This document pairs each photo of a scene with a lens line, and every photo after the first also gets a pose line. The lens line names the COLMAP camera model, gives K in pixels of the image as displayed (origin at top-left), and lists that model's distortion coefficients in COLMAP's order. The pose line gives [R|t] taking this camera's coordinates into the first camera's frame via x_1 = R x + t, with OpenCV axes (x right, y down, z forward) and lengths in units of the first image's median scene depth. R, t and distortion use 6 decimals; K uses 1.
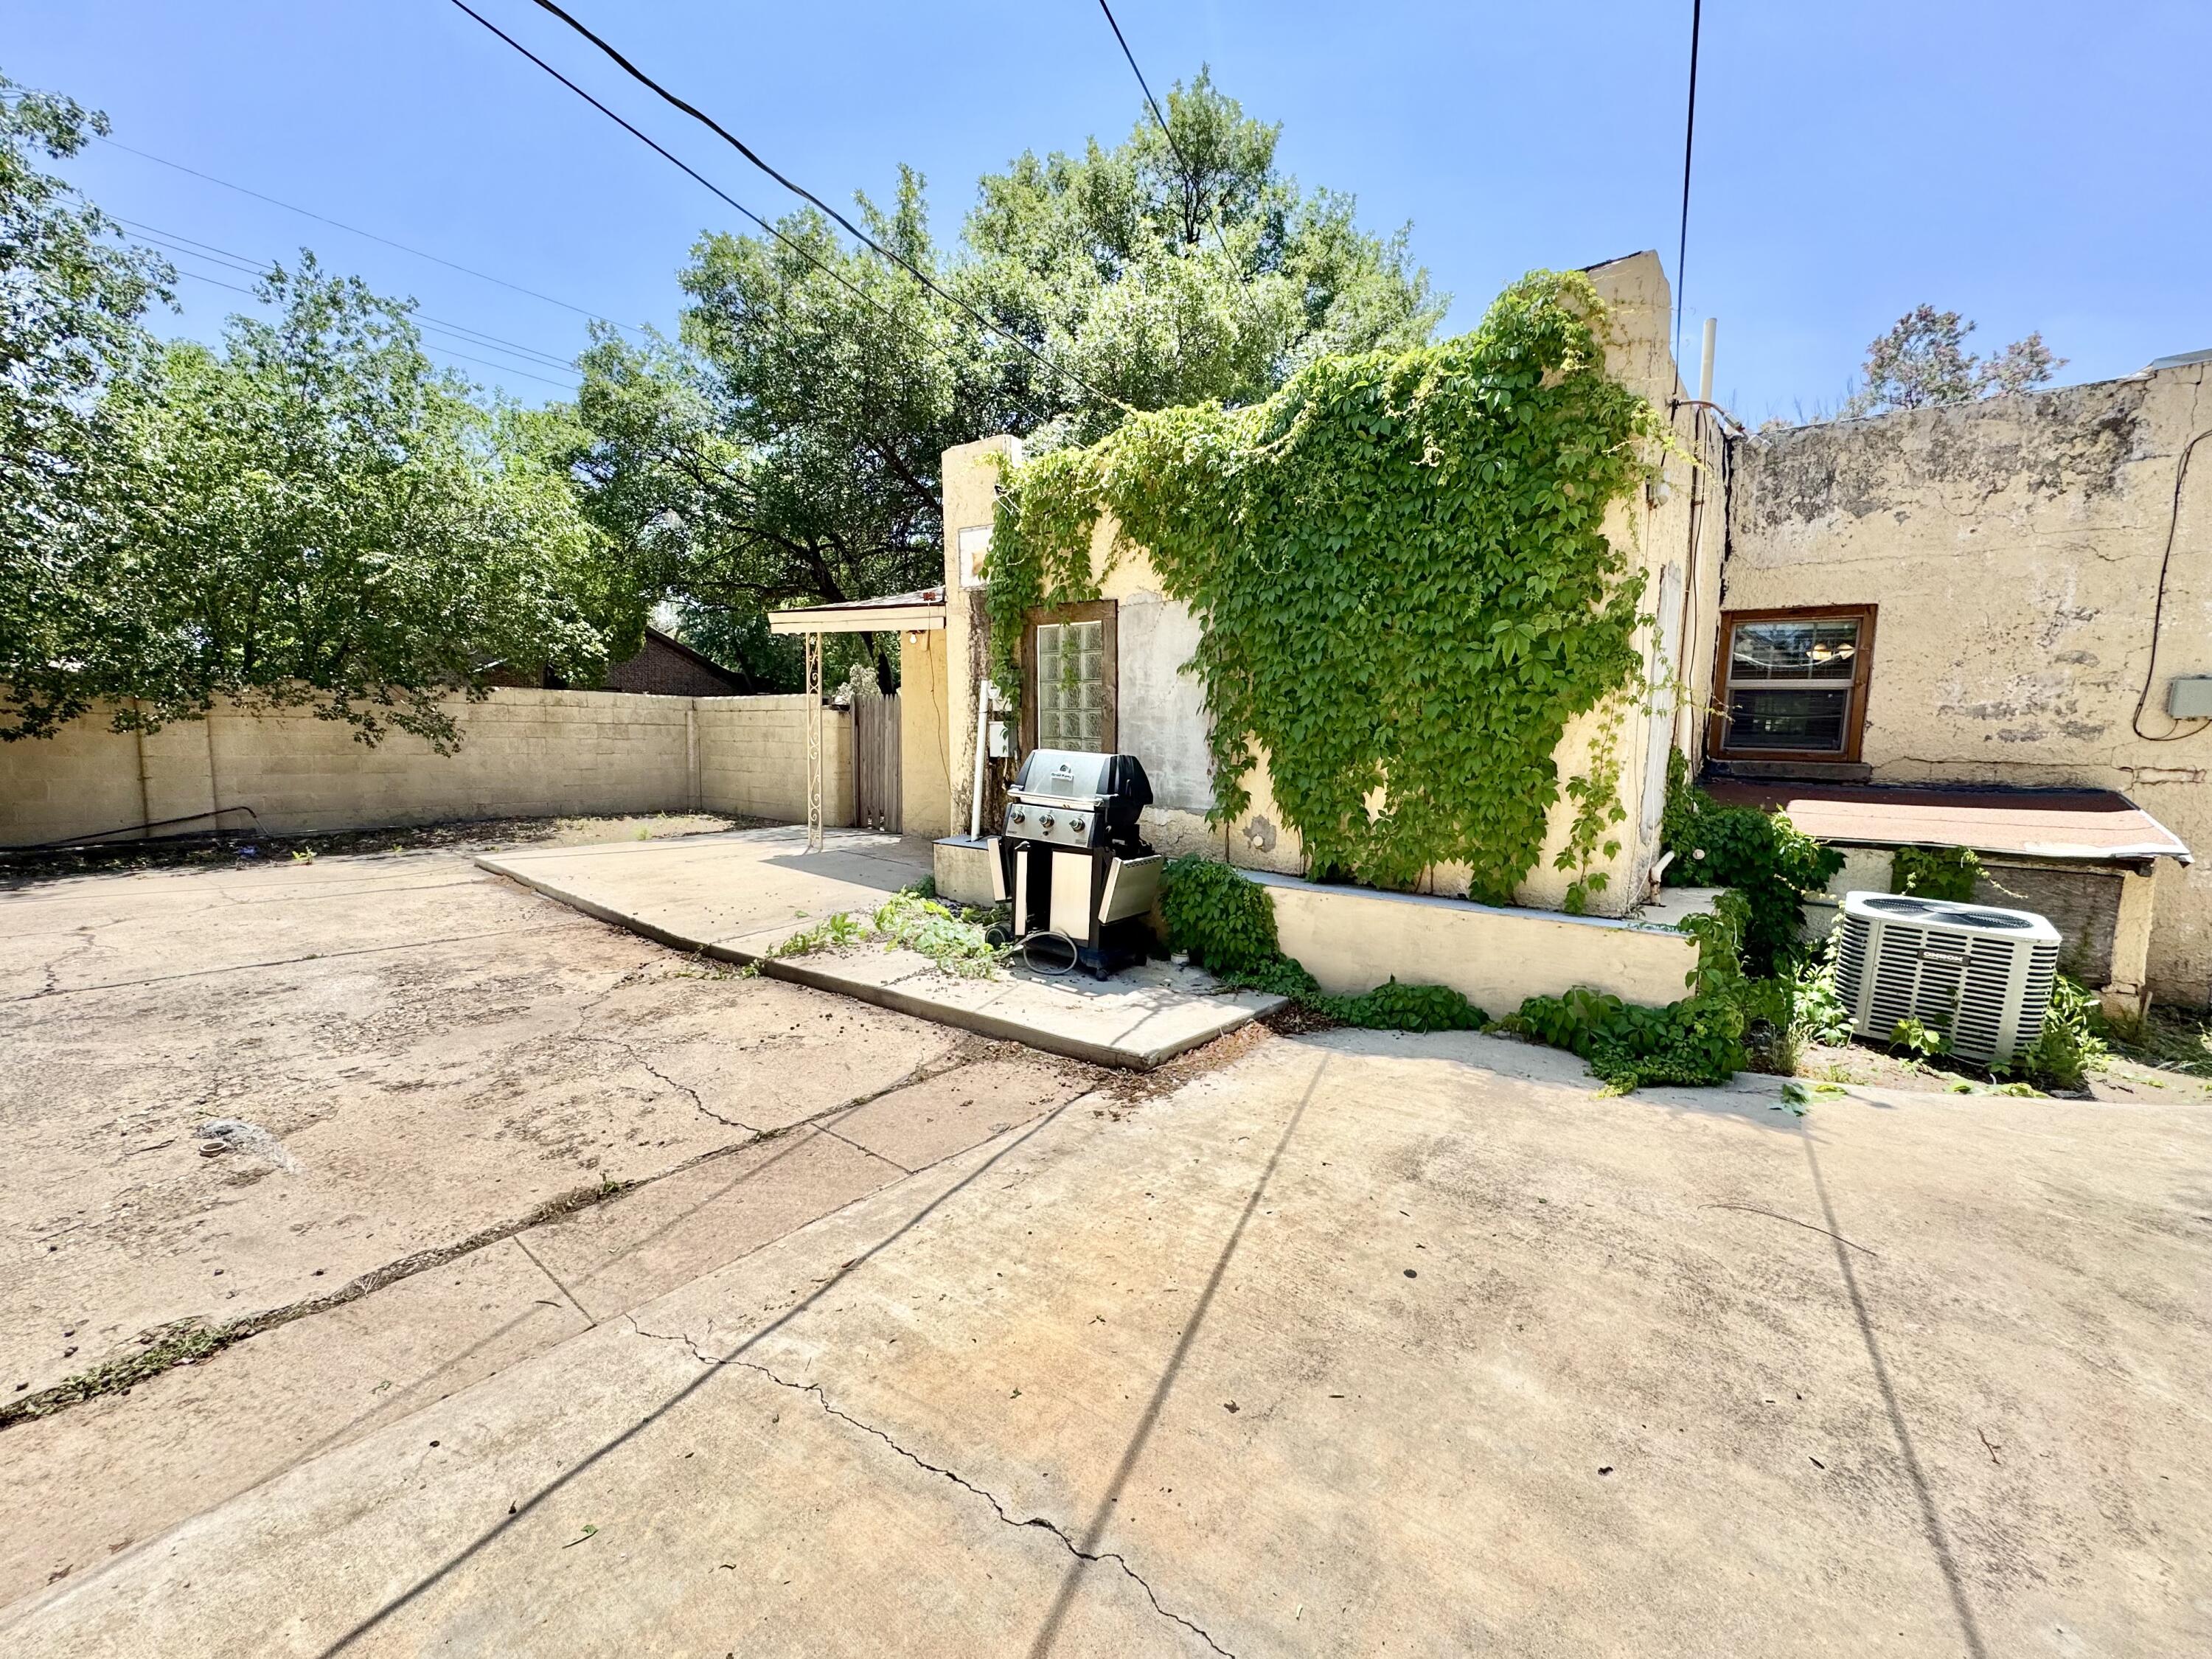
lens RADIAL K [[880.8, 0, 1109.7], [0, 880.8, 833.1], [0, 0, 1]] dist [-0.002847, -0.000243]
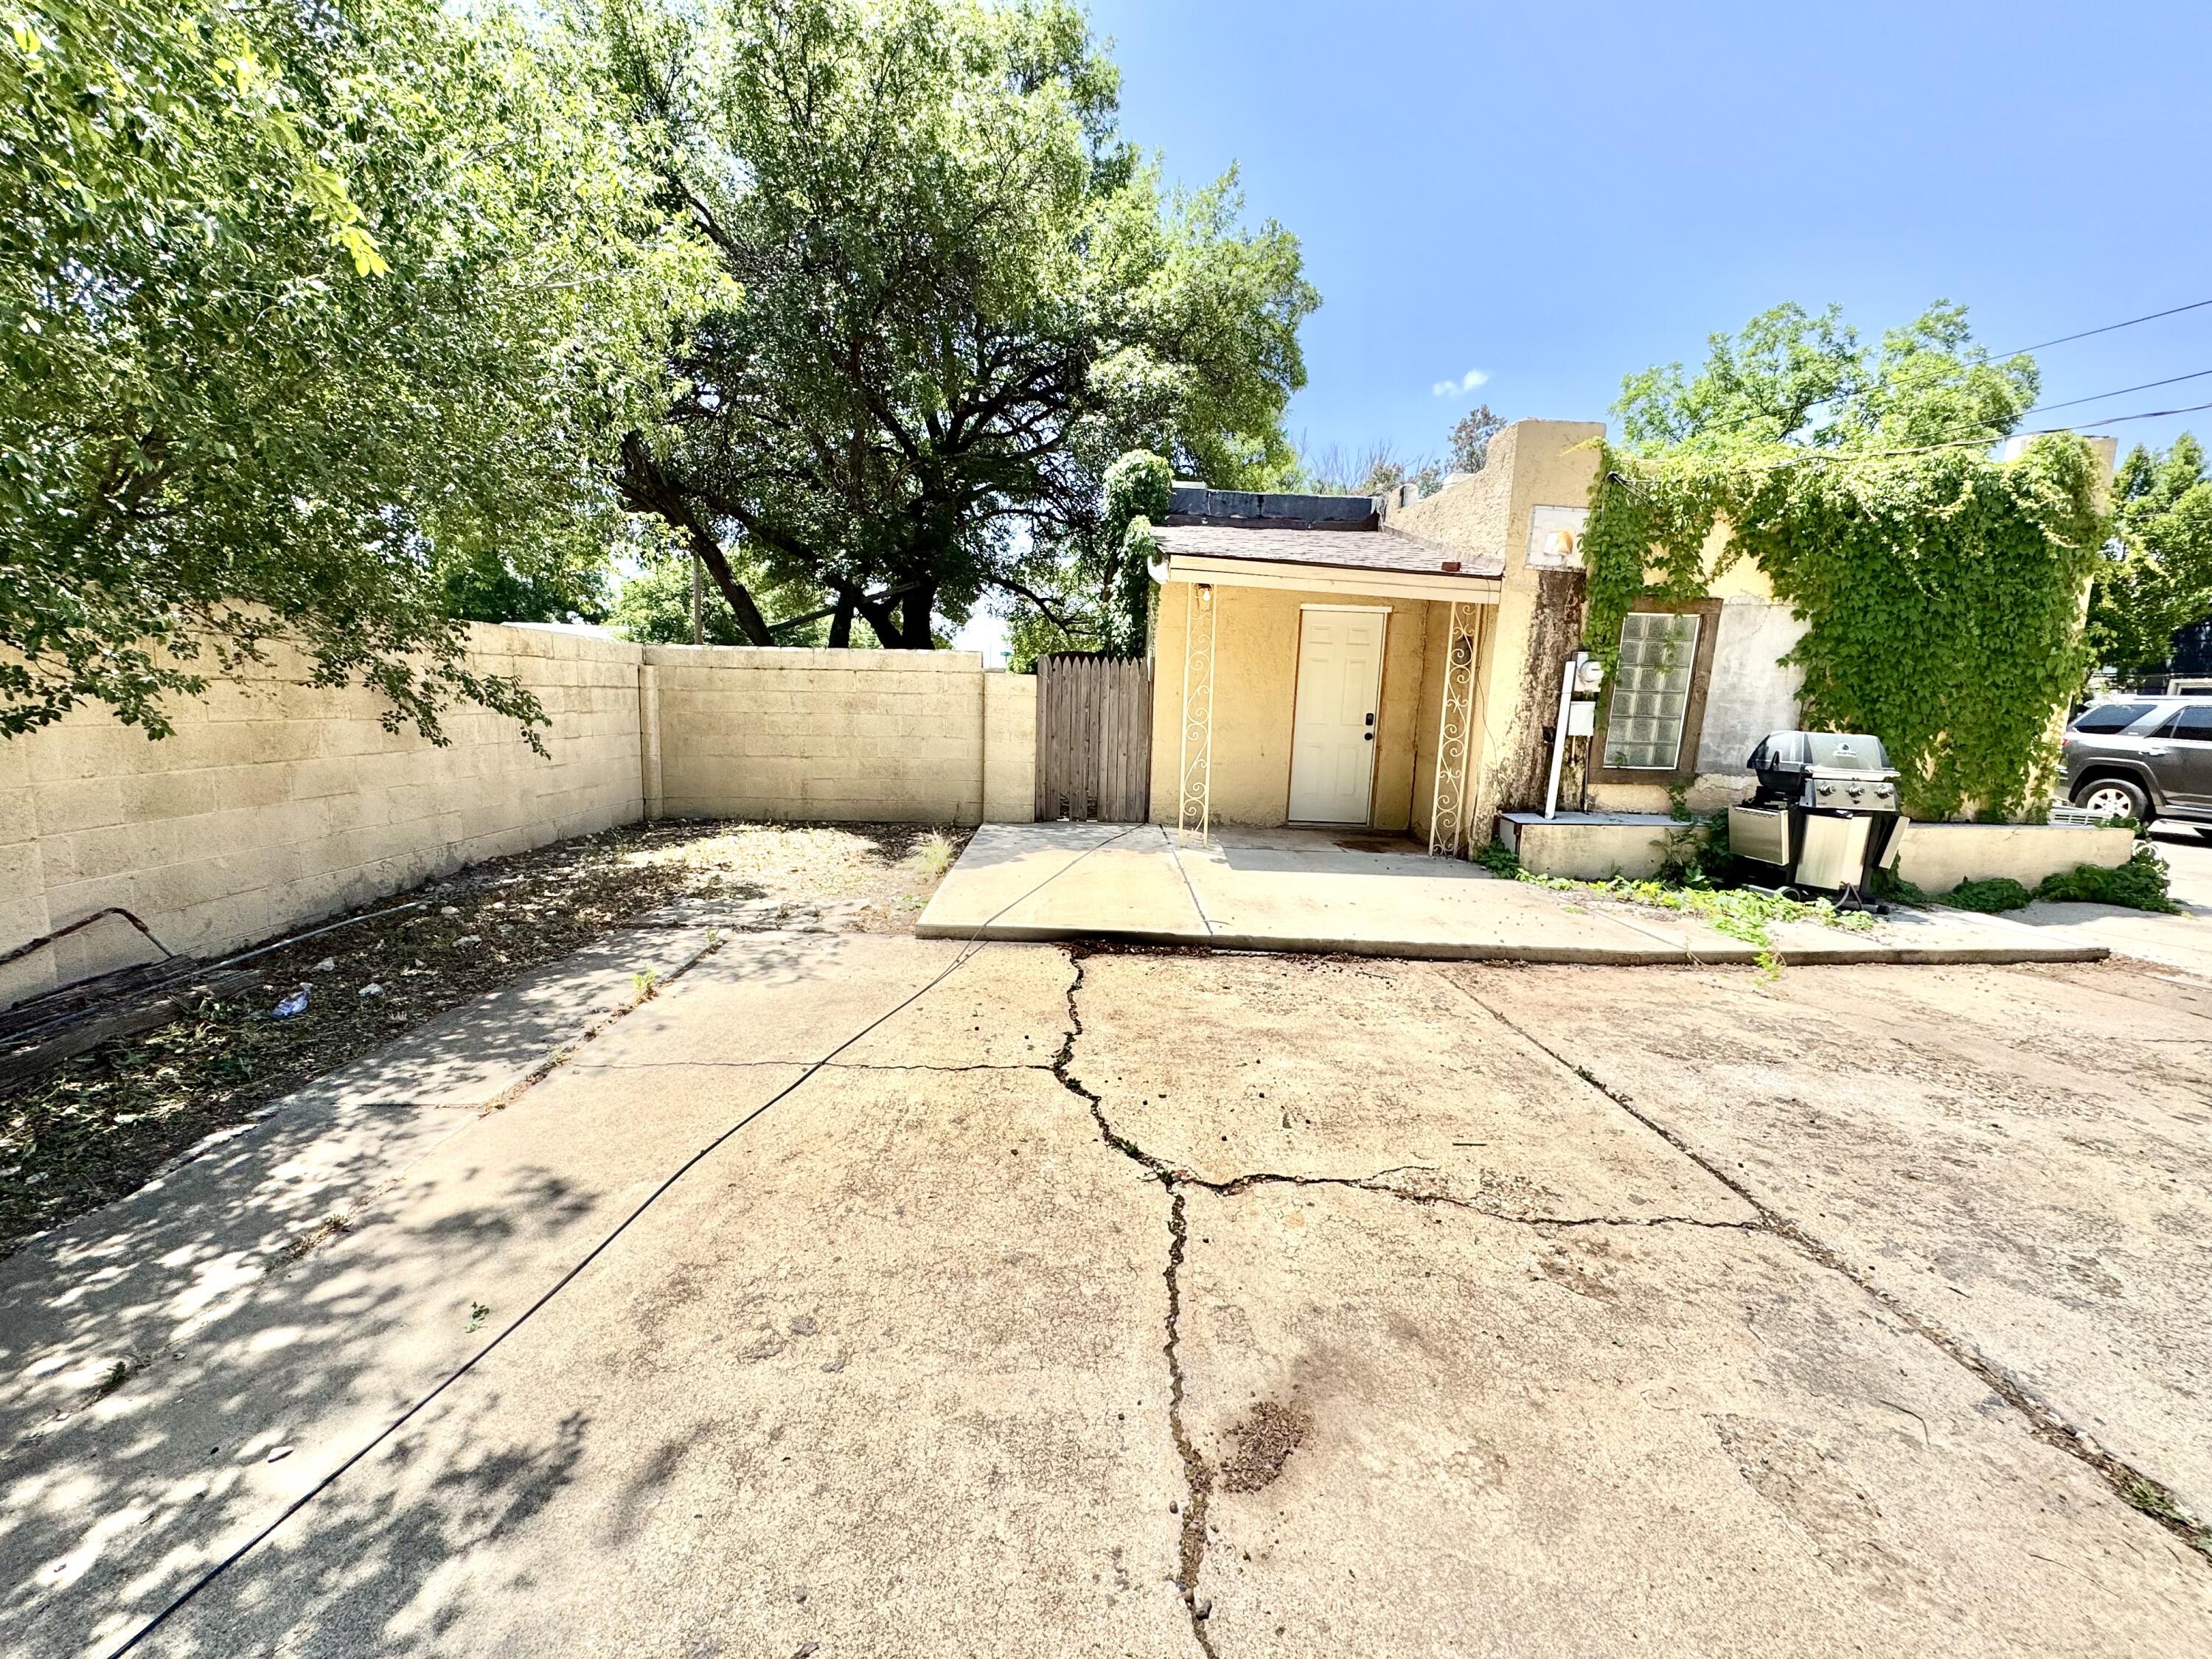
lens RADIAL K [[880.8, 0, 1105.8], [0, 880.8, 832.8], [0, 0, 1]] dist [-0.002847, -0.000243]
pose [[0.763886, -0.106441, 0.636513, -1.441566], [0.063064, 0.993896, 0.090521, -0.118289], [-0.642263, -0.029007, 0.765936, 0.647570]]
